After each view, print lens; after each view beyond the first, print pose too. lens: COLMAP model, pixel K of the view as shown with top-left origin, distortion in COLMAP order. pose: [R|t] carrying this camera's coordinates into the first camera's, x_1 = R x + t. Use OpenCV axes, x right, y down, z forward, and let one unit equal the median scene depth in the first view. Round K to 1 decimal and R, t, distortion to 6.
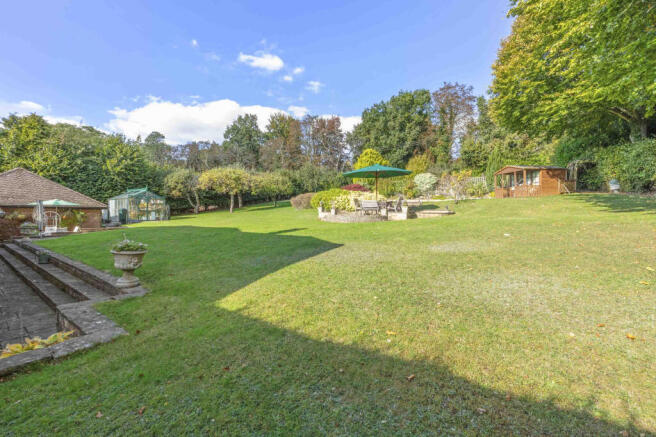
lens RADIAL K [[300.6, 0, 327.1], [0, 300.6, 218.2], [0, 0, 1]] dist [-0.000233, 0.000161]
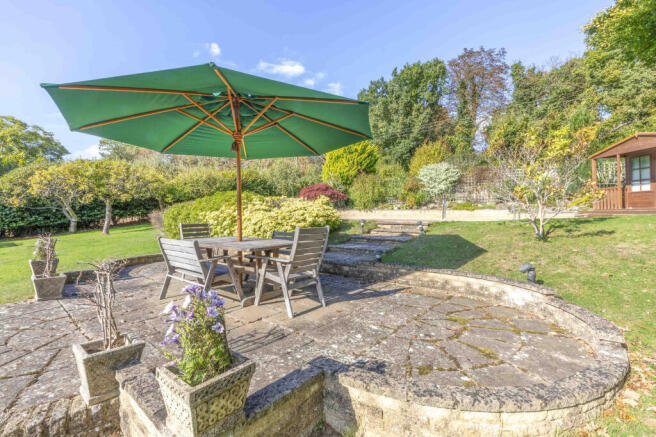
lens RADIAL K [[300.6, 0, 329.1], [0, 300.6, 217.7], [0, 0, 1]] dist [-0.000233, 0.000161]
pose [[0.999055, -0.003002, -0.043355, 0.086369], [0.002406, 0.999902, -0.013806, -0.023479], [0.043392, 0.013688, 0.998964, 0.247926]]
